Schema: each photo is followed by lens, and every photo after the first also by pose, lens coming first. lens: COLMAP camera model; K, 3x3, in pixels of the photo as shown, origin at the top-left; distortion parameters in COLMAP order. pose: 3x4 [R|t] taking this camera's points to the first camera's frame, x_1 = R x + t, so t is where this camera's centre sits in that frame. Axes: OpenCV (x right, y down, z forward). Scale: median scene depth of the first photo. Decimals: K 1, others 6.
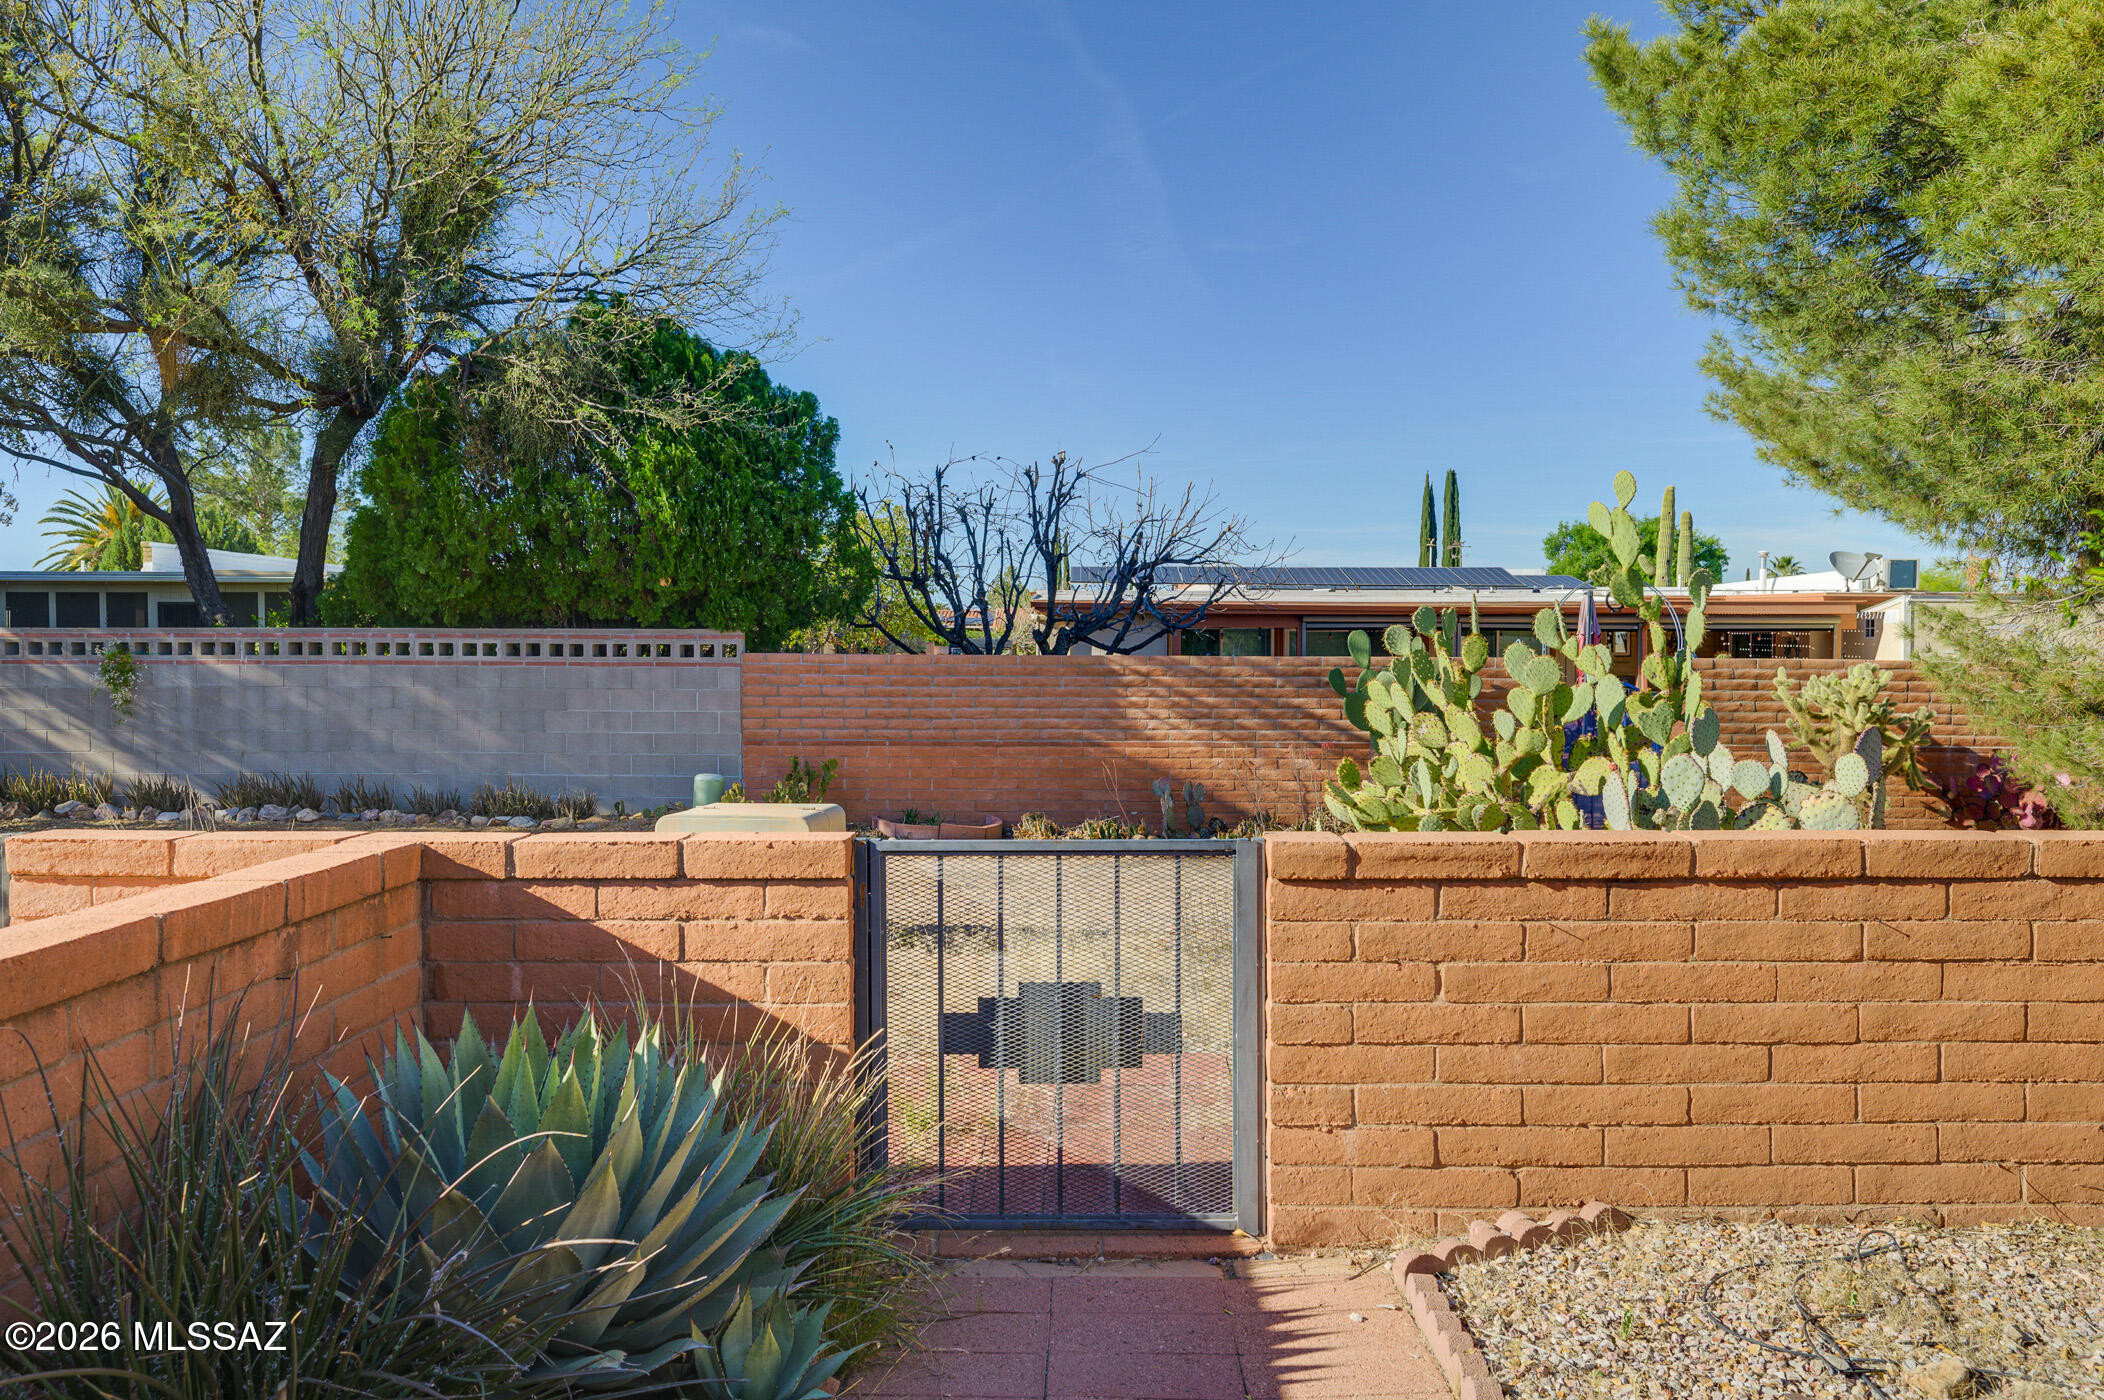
lens RADIAL K [[1493.6, 0, 1050.7], [0, 1493.6, 701.4], [0, 0, 1]] dist [-0.037488, -0.002705]
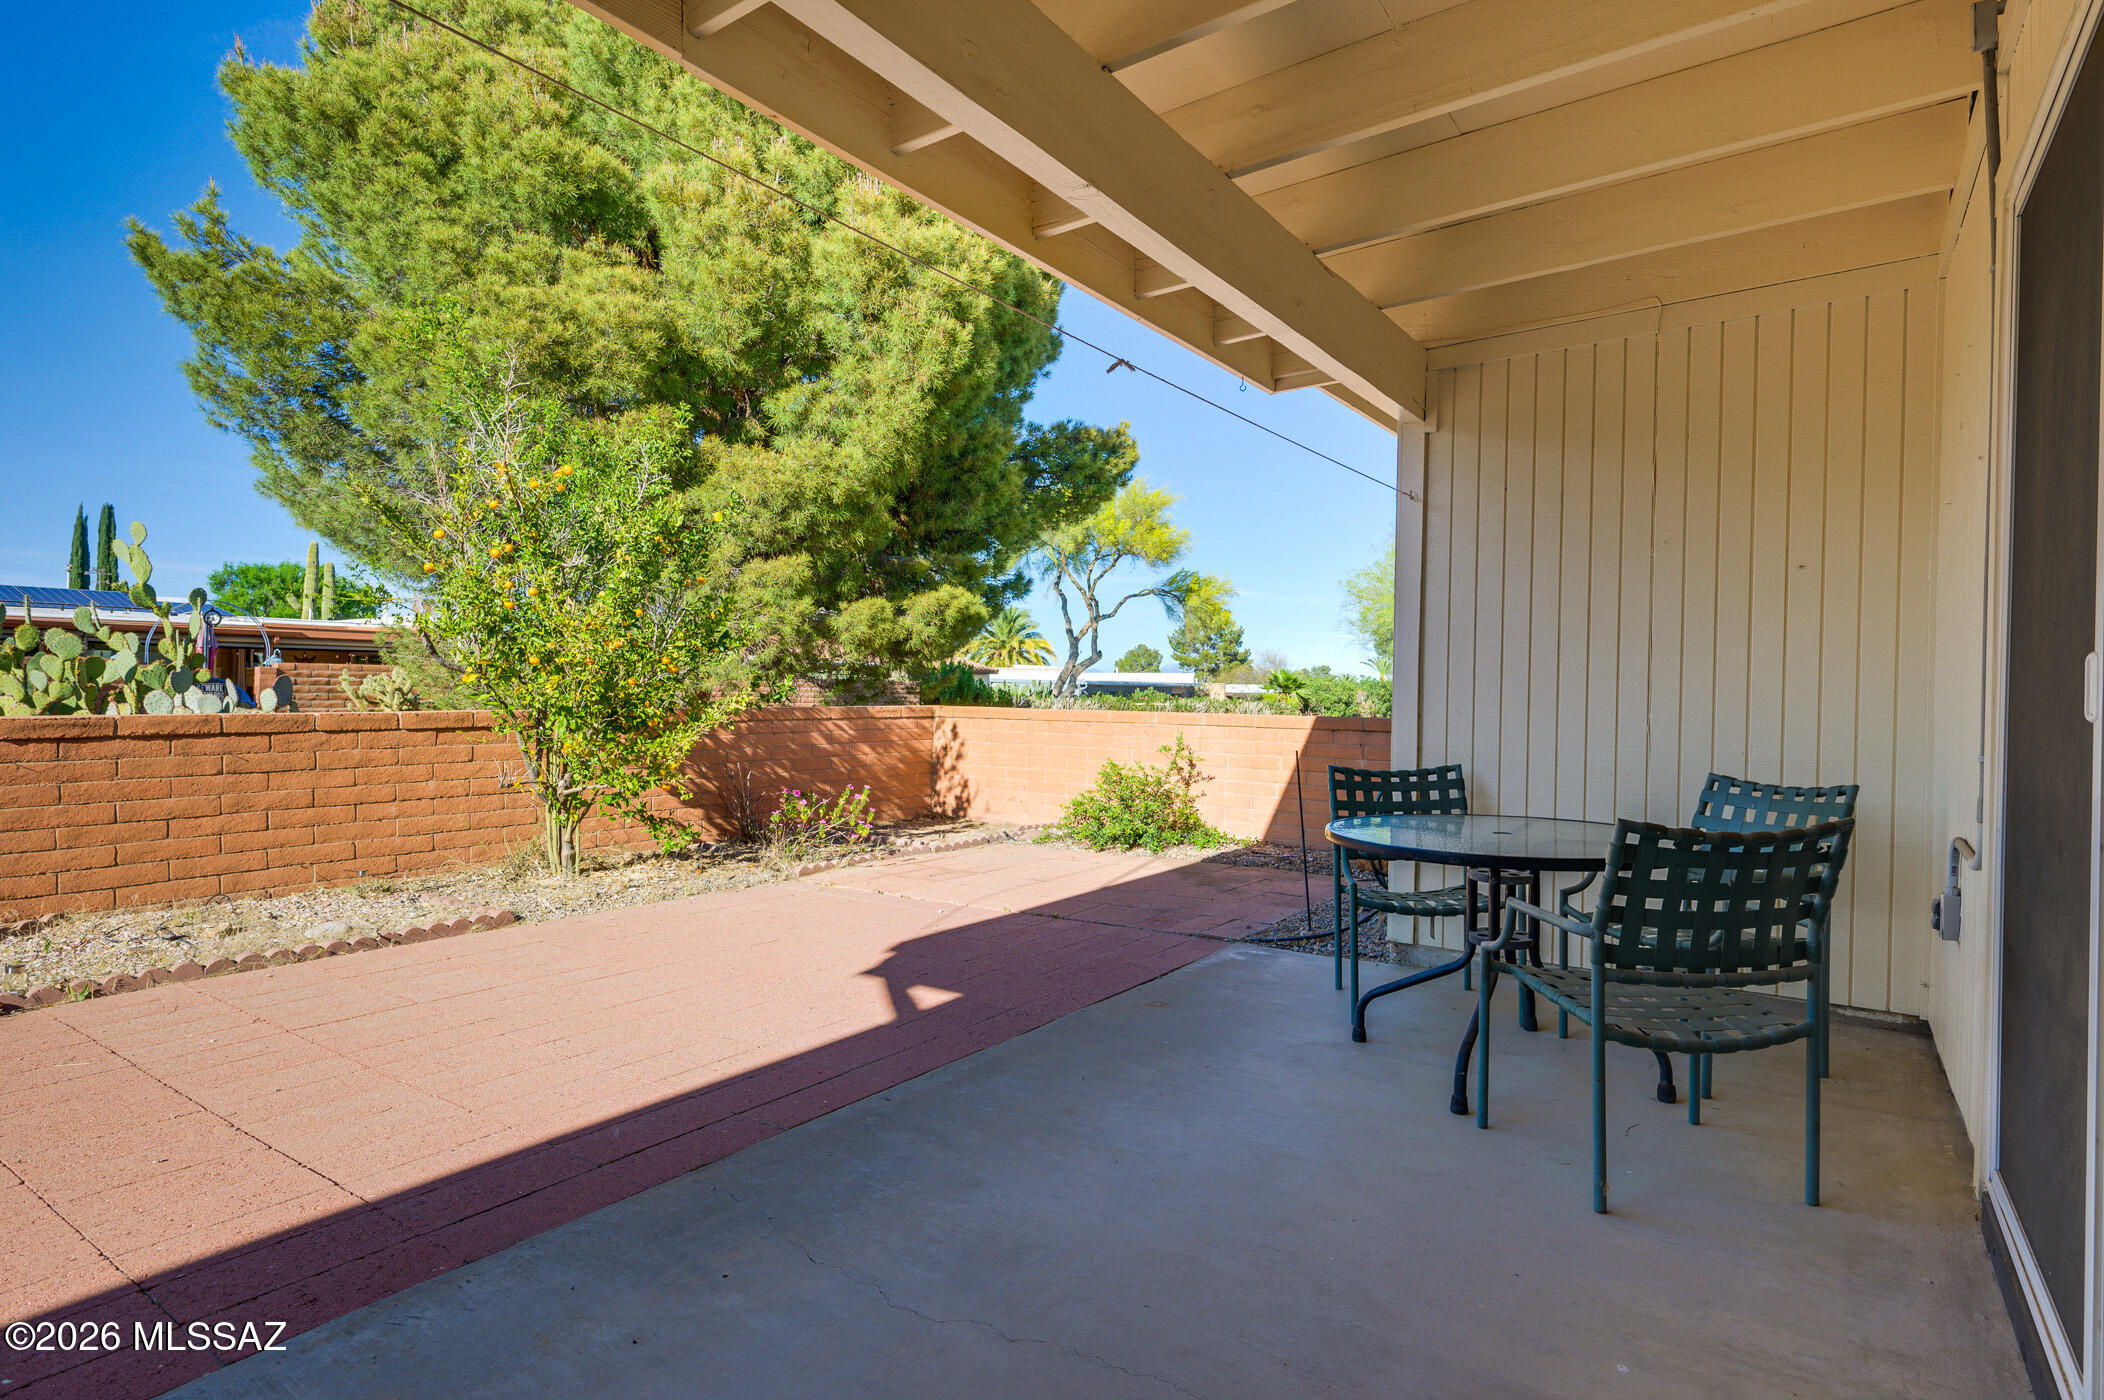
lens RADIAL K [[1091.3, 0, 1052.1], [0, 1091.3, 704.0], [0, 0, 1]] dist [-0.000172, 0.000209]
pose [[0.562844, -0.003832, 0.826554, -0.031296], [0.012665, 0.999912, -0.003989, 0.058069], [-0.826466, 0.012713, 0.562843, -0.473317]]
